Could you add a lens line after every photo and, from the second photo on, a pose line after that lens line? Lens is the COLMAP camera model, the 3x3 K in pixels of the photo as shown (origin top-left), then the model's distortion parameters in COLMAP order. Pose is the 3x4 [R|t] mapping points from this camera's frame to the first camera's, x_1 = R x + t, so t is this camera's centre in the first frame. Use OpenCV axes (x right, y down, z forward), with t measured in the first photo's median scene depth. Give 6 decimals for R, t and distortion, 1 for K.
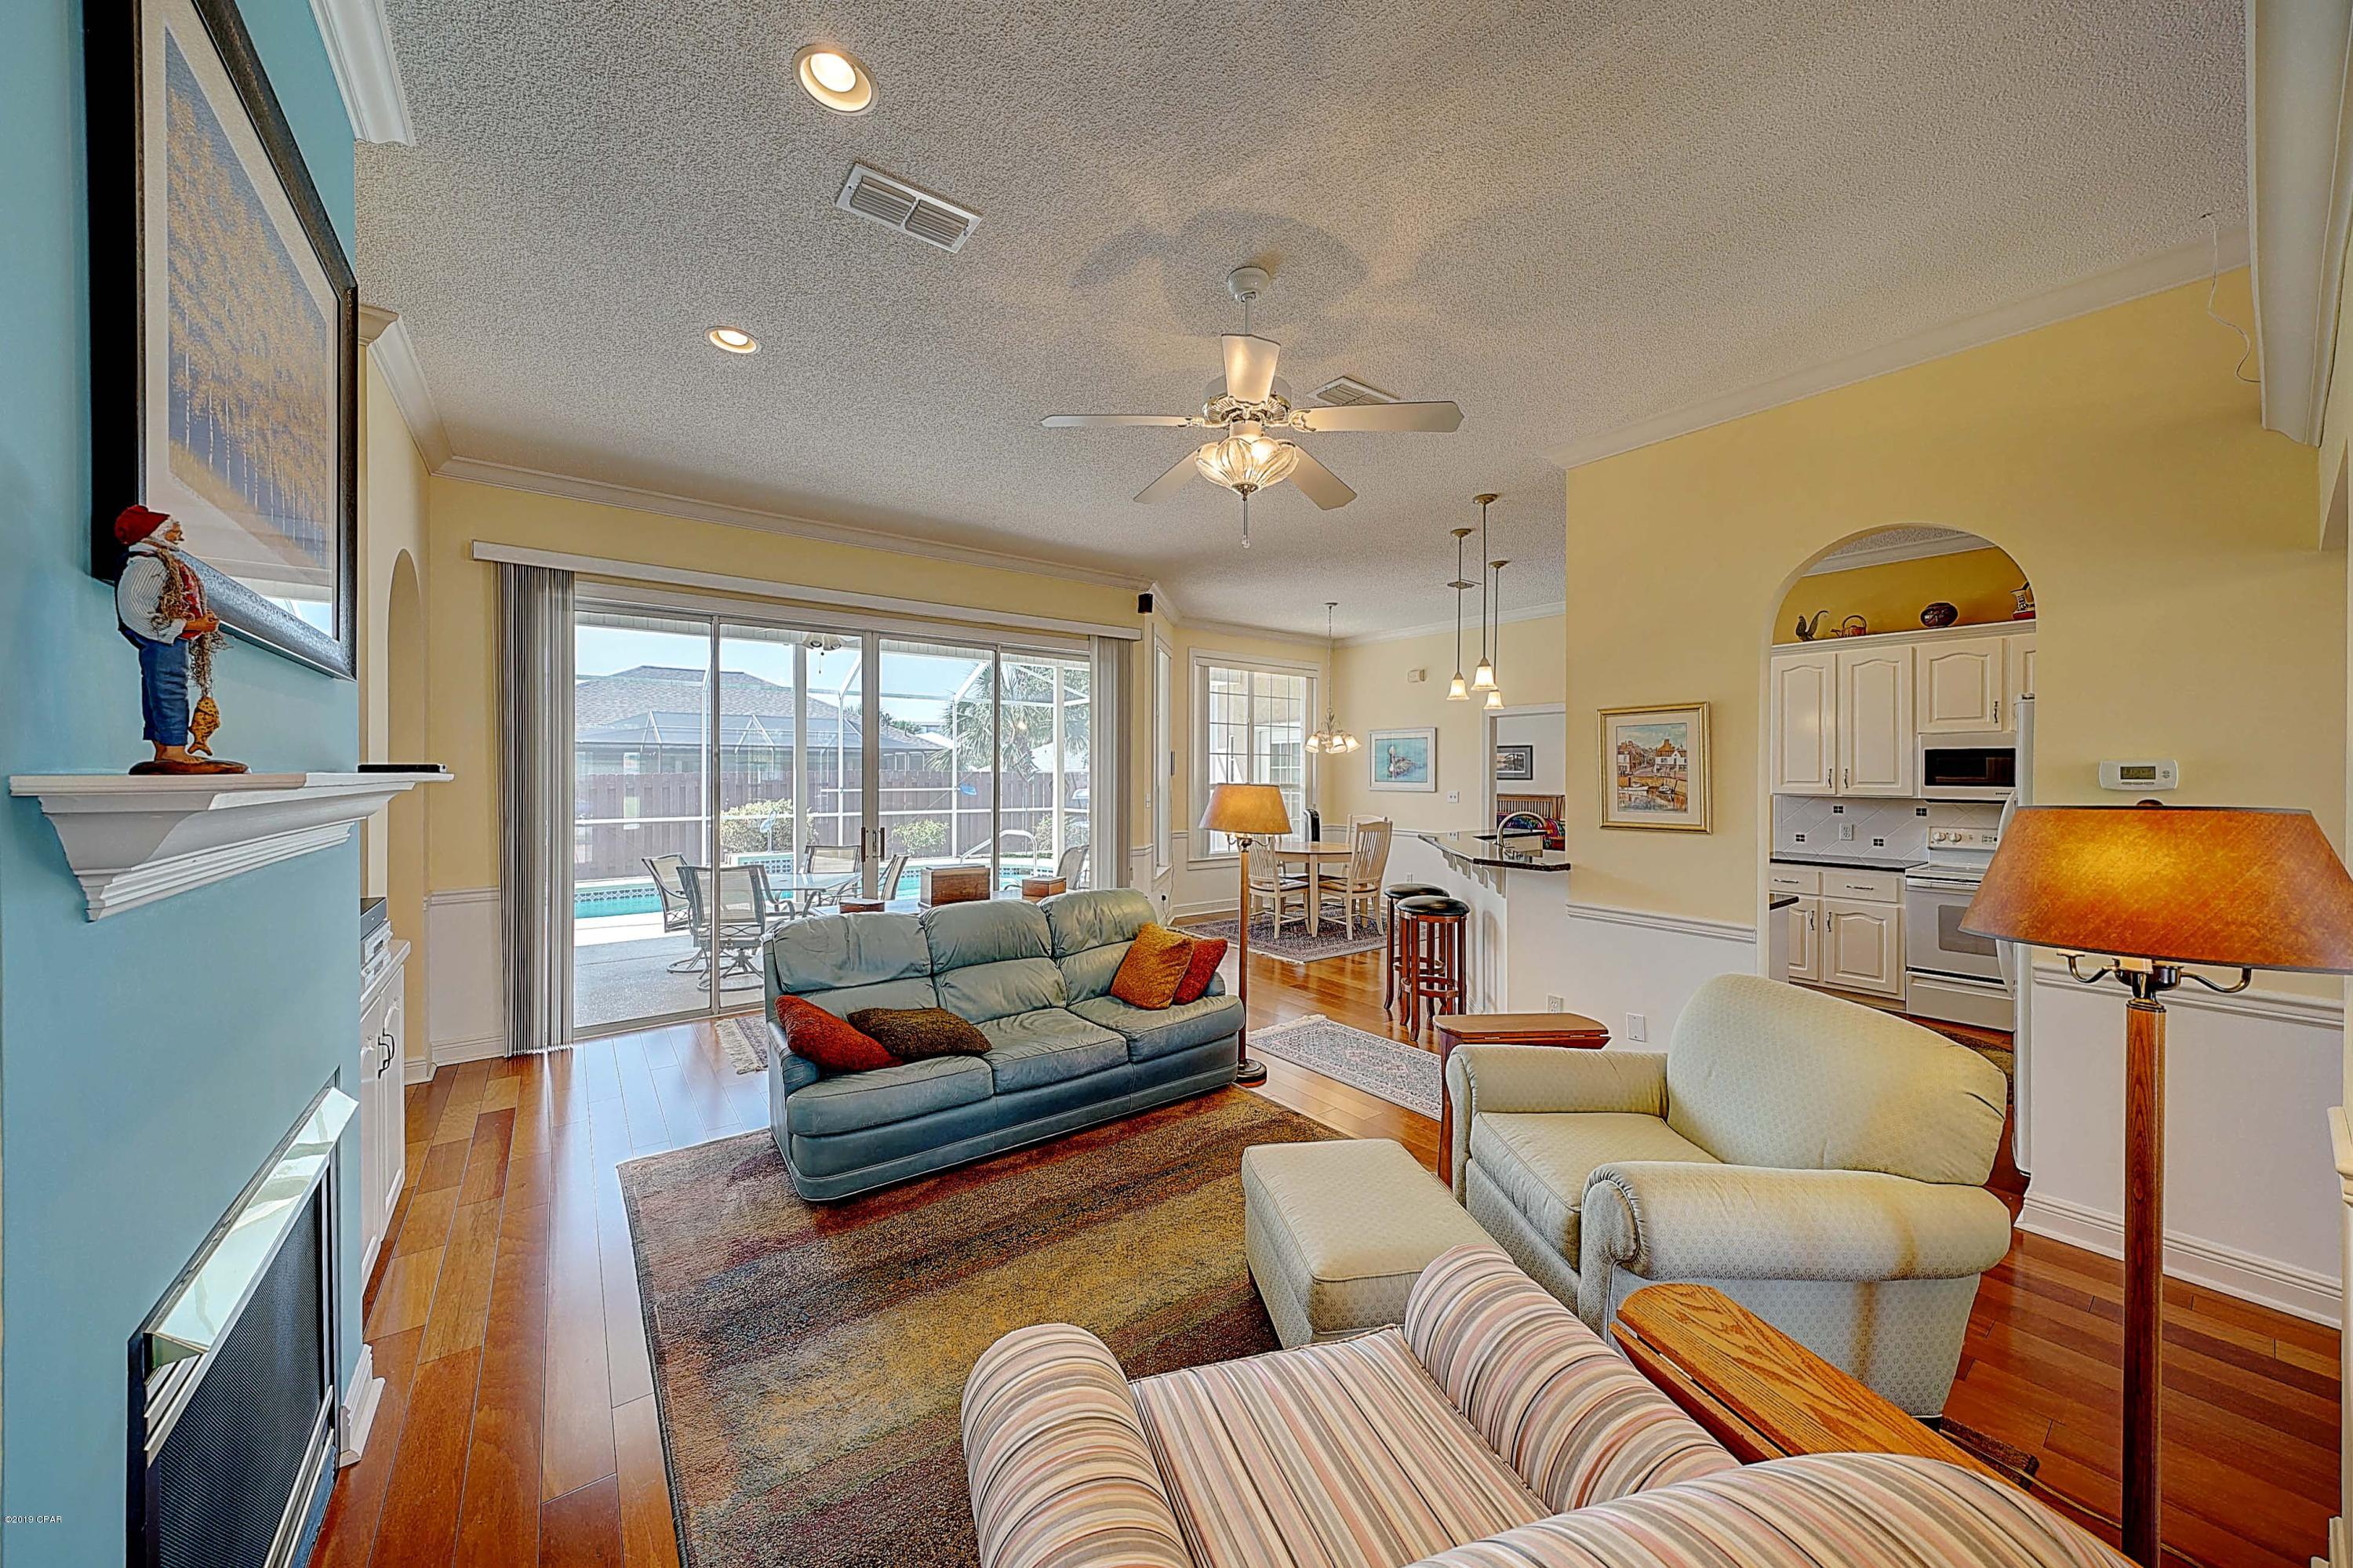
lens RADIAL K [[810.9, 0, 1146.2], [0, 810.9, 768.5], [0, 0, 1]] dist [0.004935, -0.000658]
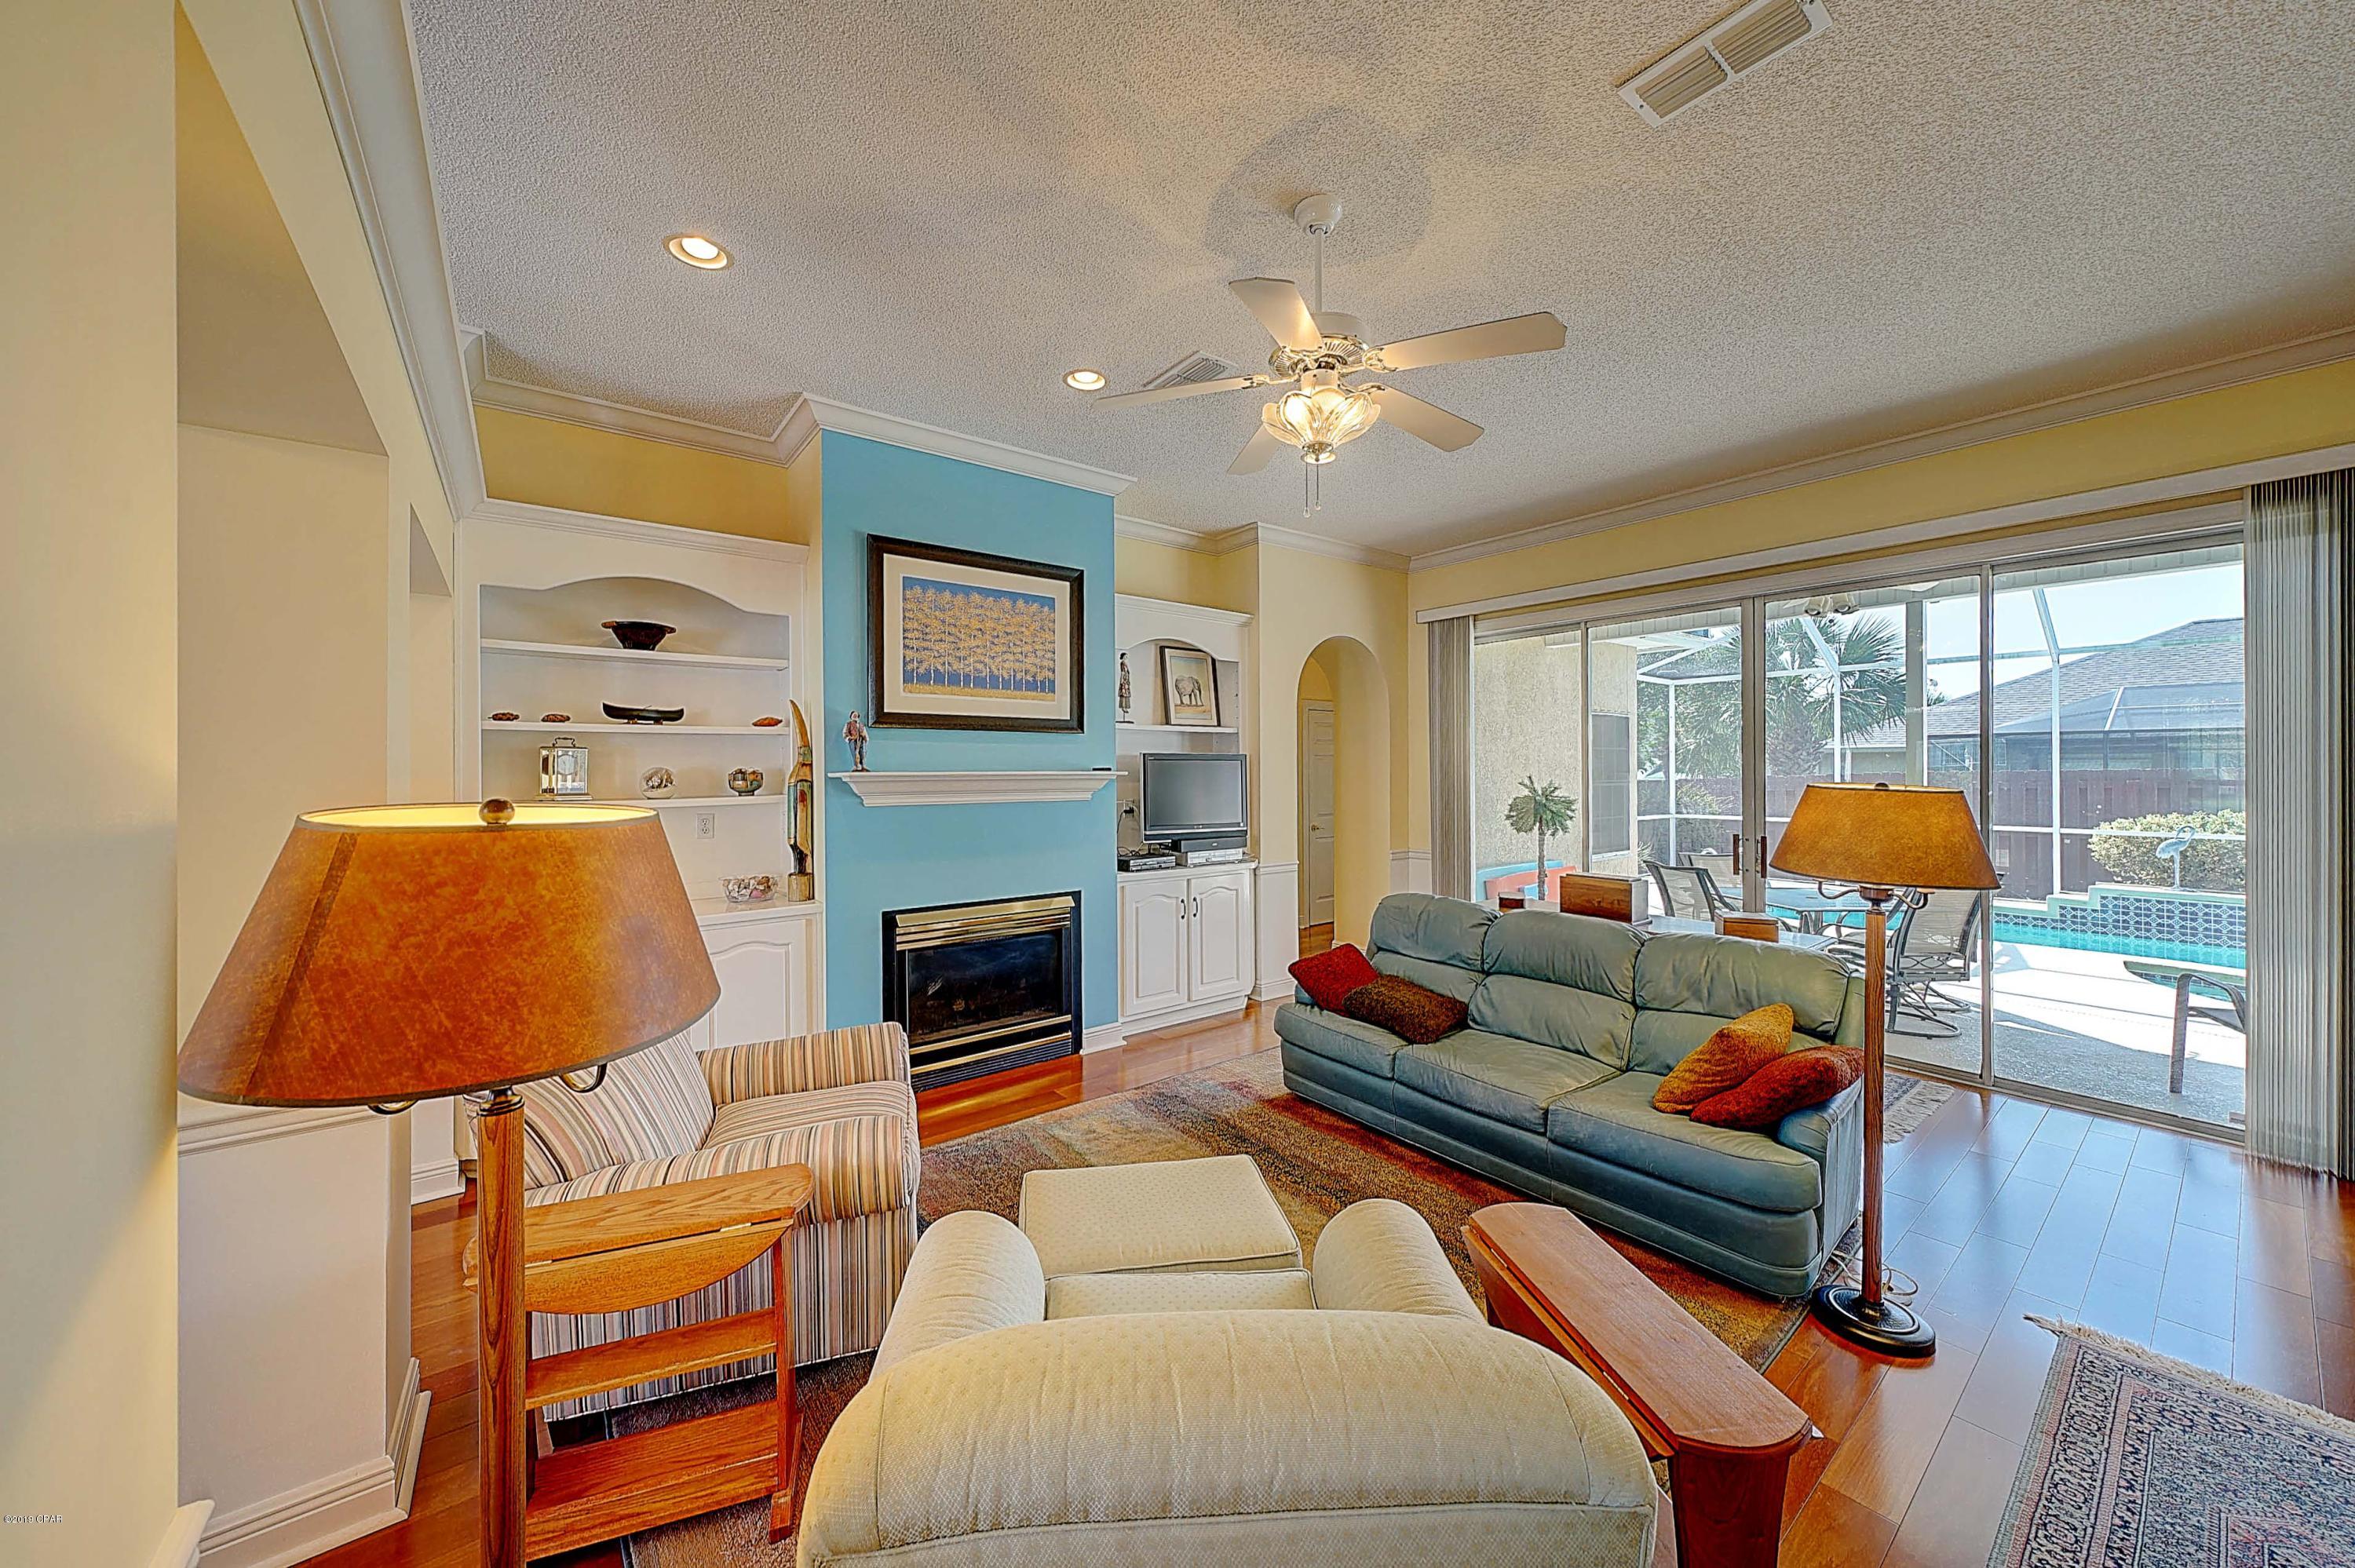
lens RADIAL K [[811.4, 0, 1150.9], [0, 811.4, 765.8], [0, 0, 1]] dist [0.004935, -0.000658]
pose [[0.021361, -0.005459, -0.999757, 0.485657], [0.005358, 0.999971, -0.005345, 0.003590], [0.999757, -0.005242, 0.021390, 0.386360]]
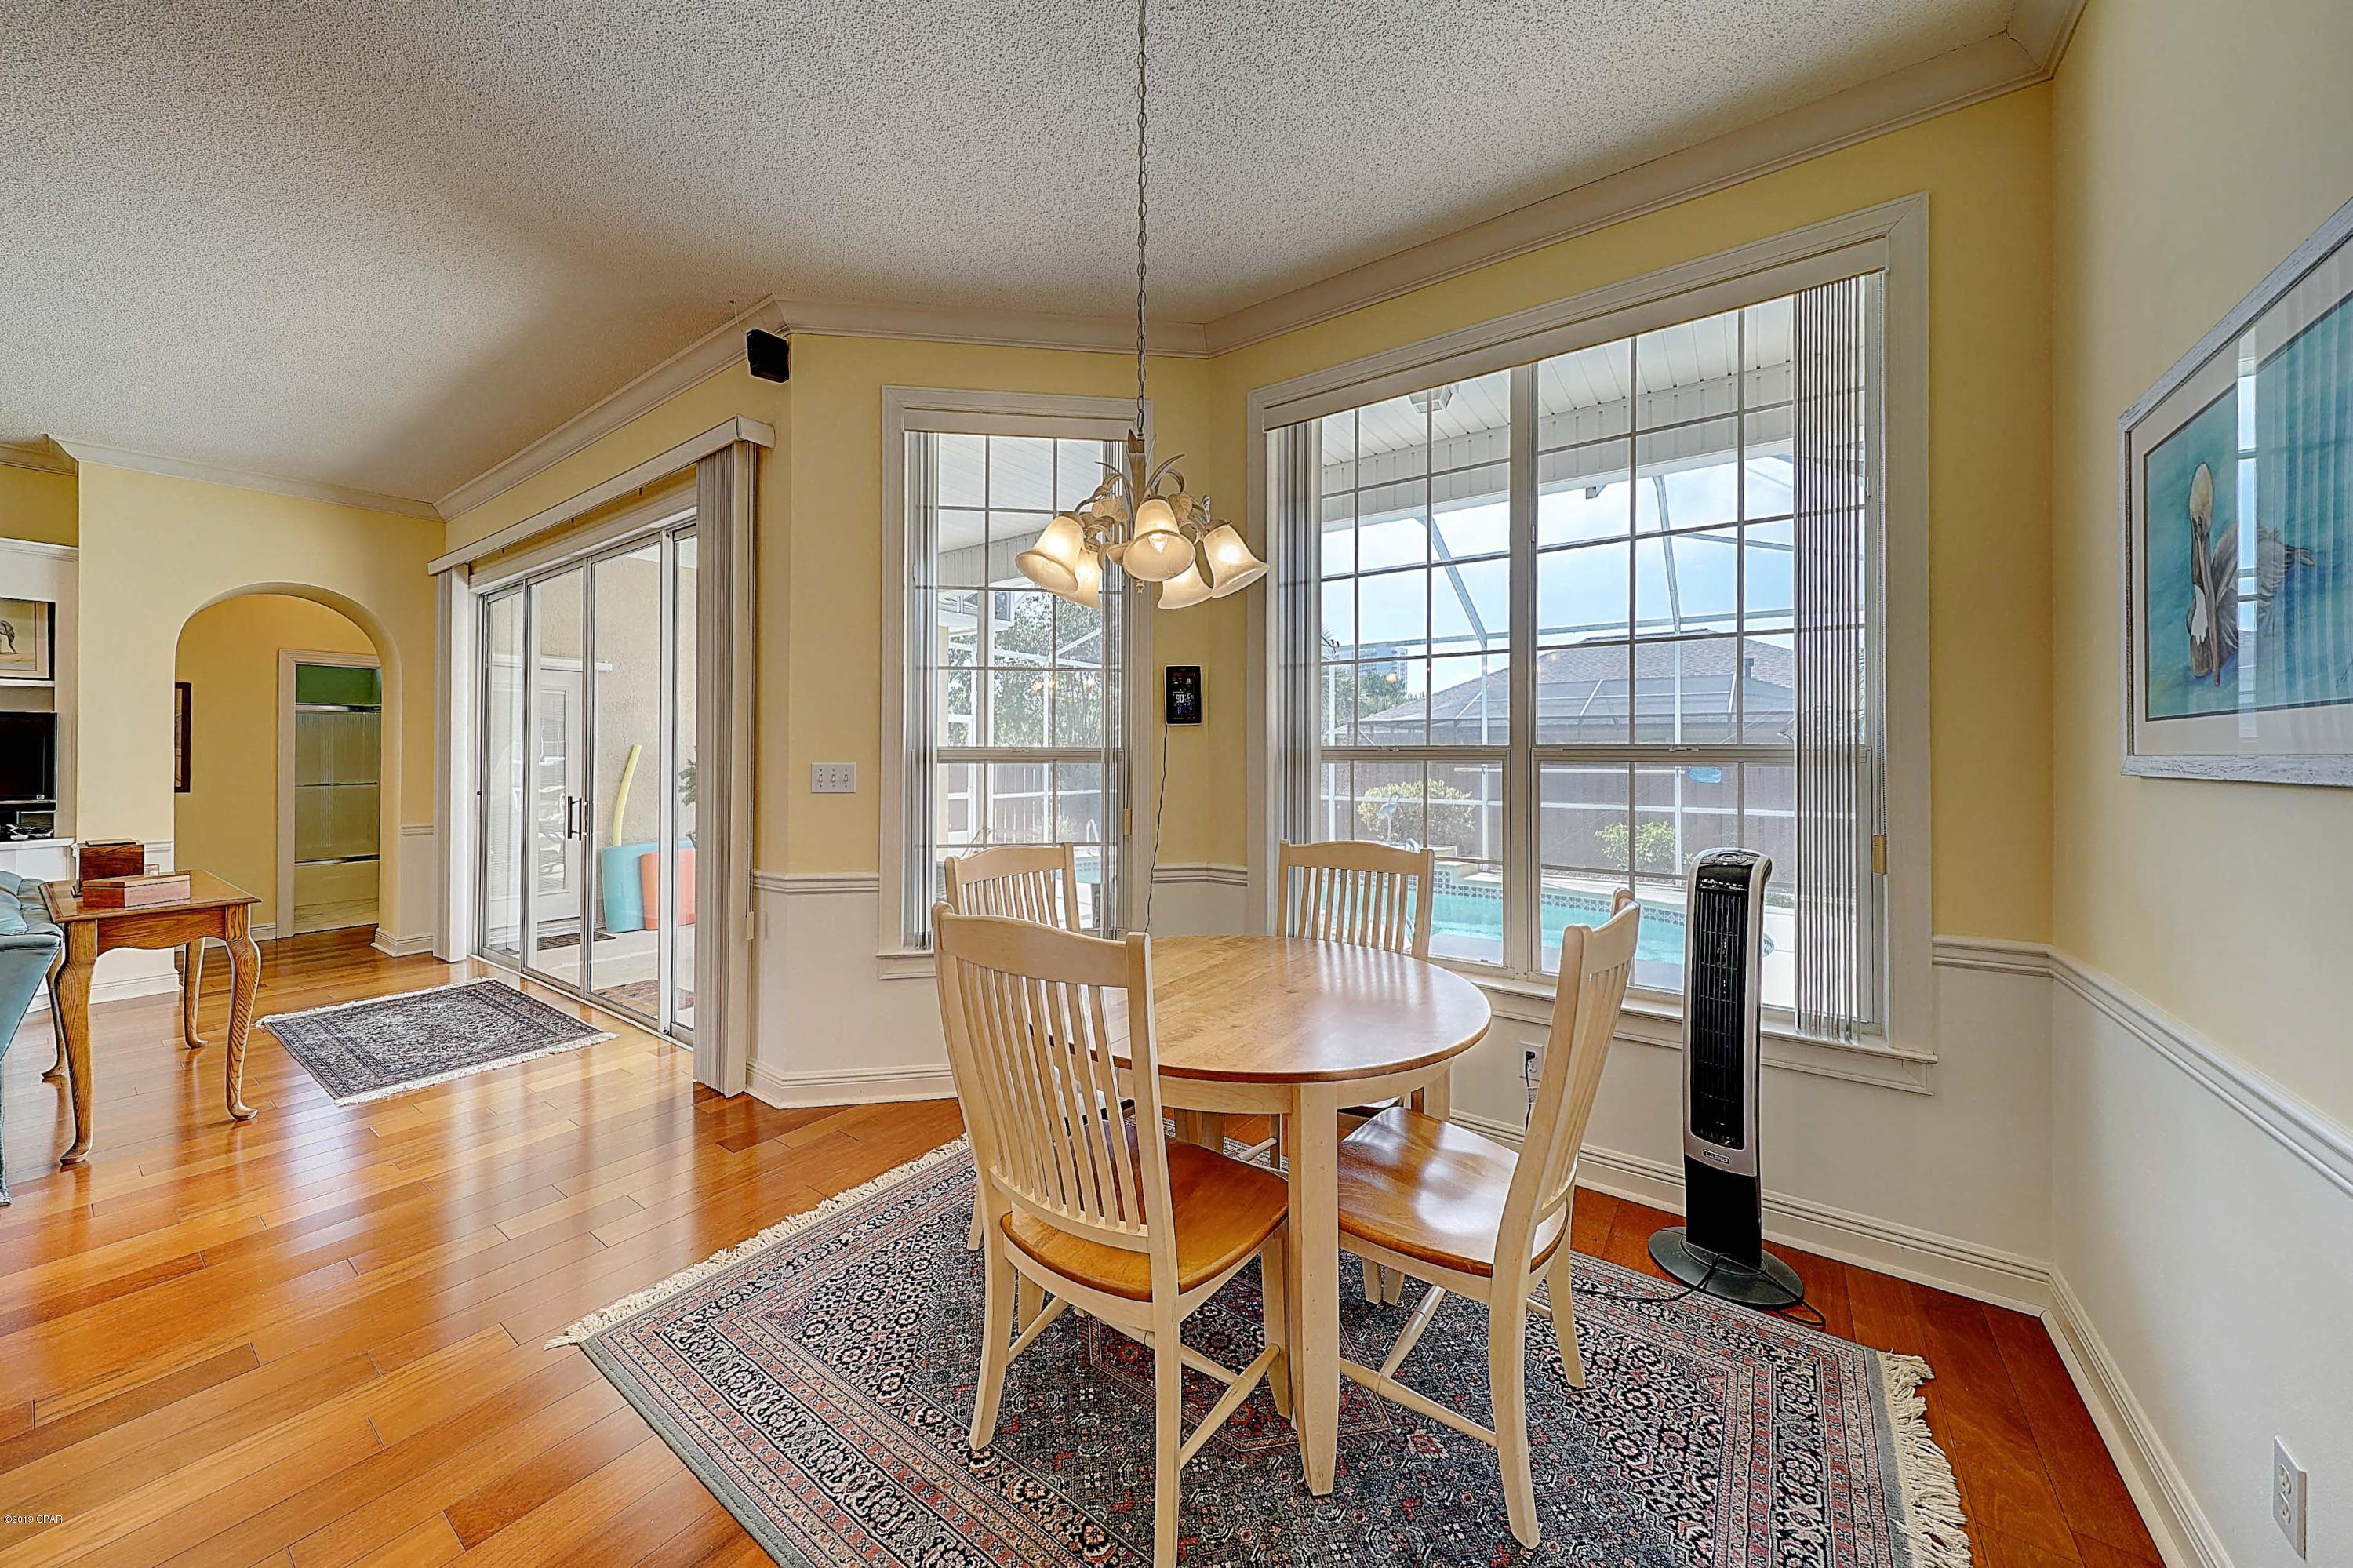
lens RADIAL K [[810.9, 0, 1148.1], [0, 810.9, 756.0], [0, 0, 1]] dist [0.004935, -0.000658]
pose [[0.320503, -0.002787, -0.947243, 0.631126], [0.005893, 0.999982, -0.000948, 0.037434], [0.947229, -0.005279, 0.320514, 1.315229]]
